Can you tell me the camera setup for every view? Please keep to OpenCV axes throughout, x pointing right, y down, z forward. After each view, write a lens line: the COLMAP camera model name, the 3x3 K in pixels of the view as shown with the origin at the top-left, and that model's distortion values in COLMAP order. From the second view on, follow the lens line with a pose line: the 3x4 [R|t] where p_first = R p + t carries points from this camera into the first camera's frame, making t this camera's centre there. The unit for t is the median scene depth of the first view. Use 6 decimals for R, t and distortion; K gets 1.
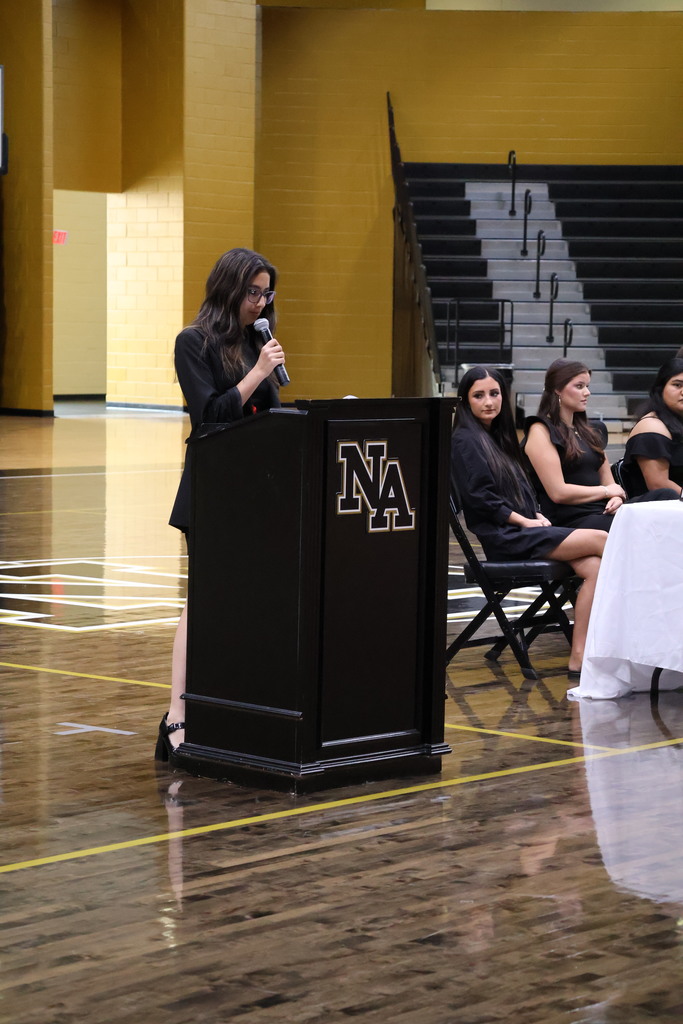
lens RADIAL K [[2827.7, 0, 341.5], [0, 2827.7, 512.0], [0, 0, 1]] dist [0.424074, 0.797784]
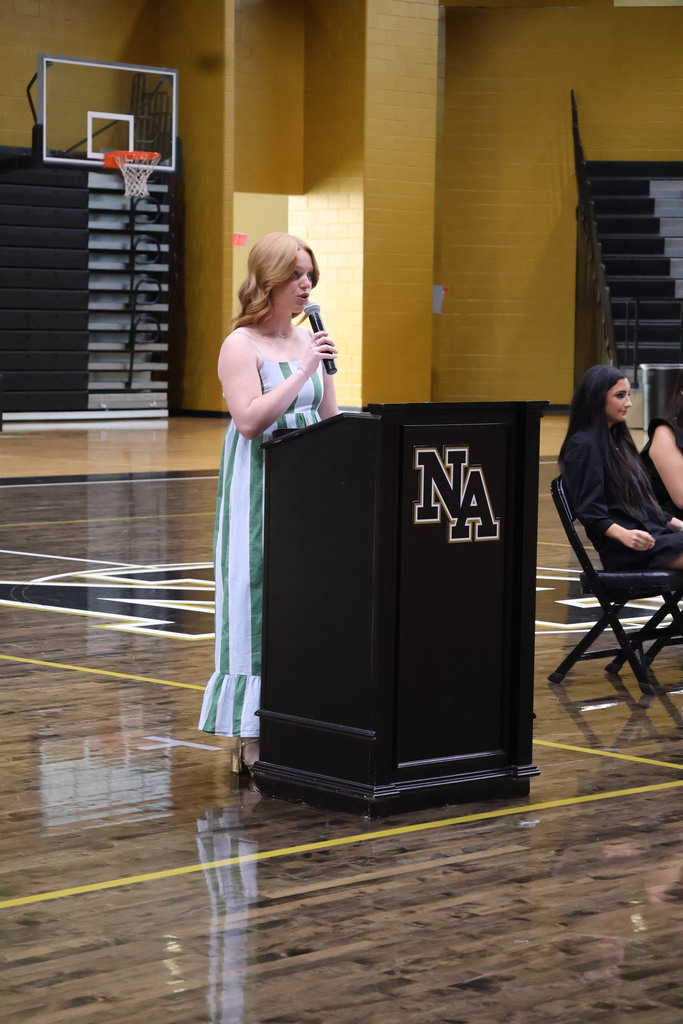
lens RADIAL K [[2791.0, 0, 341.5], [0, 2791.0, 512.0], [0, 0, 1]] dist [0.354150, 1.922275]
pose [[0.997137, 0.003028, -0.075549, 0.044077], [-0.002986, 0.999995, 0.000666, -0.003673], [0.075551, -0.000438, 0.997142, 0.059884]]
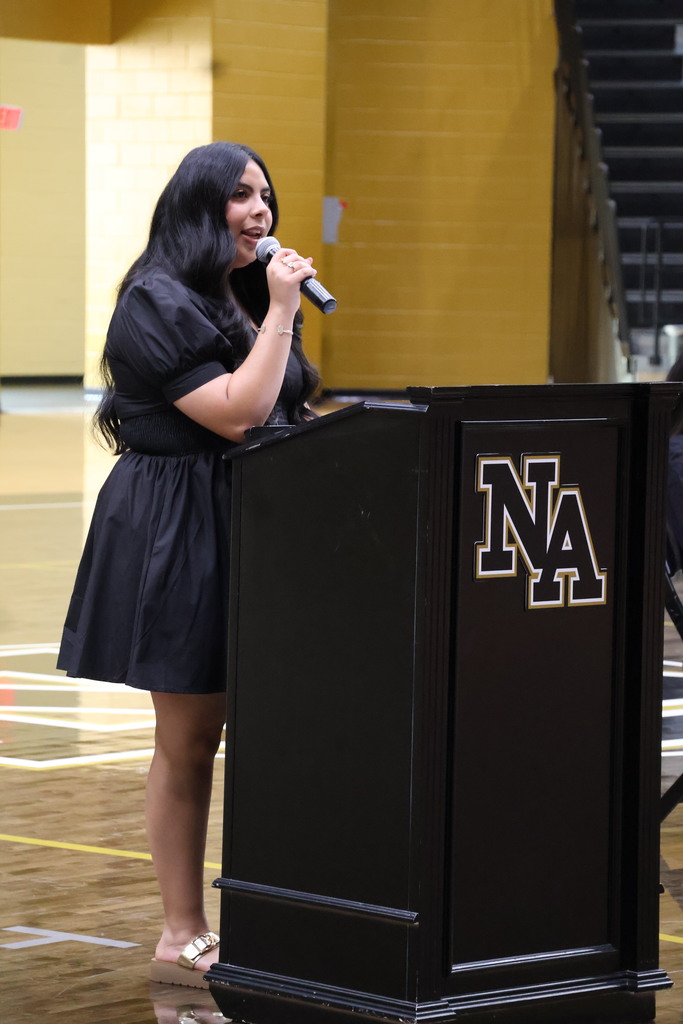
lens RADIAL K [[4530.9, 0, 341.5], [0, 4530.9, 512.0], [0, 0, 1]] dist [1.725373, 3.118517]
pose [[0.999650, 0.003096, -0.026262, -0.004722], [-0.003400, 0.999928, -0.011538, -0.001941], [0.026225, 0.011623, 0.999588, 0.037035]]
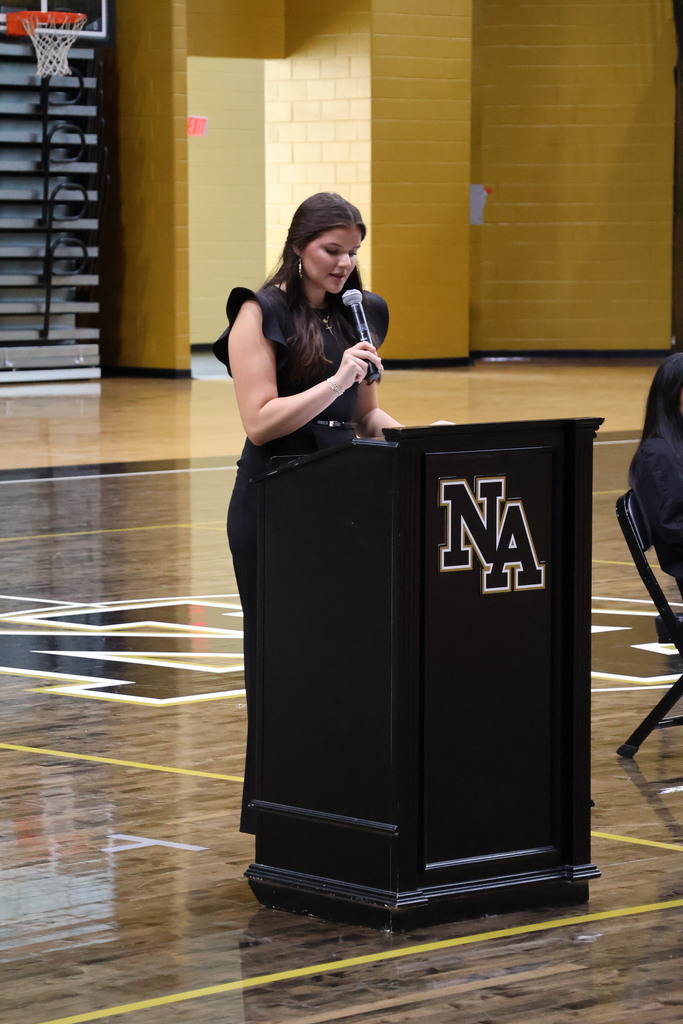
lens RADIAL K [[4126.8, 0, 341.5], [0, 4126.8, 498.7], [0, 0, 1]] dist [1.200428, 8.278128]
pose [[0.997048, -0.011034, -0.075983, 0.057323], [0.011338, 0.999929, 0.003570, -0.023399], [0.075938, -0.004420, 0.997103, -0.144990]]
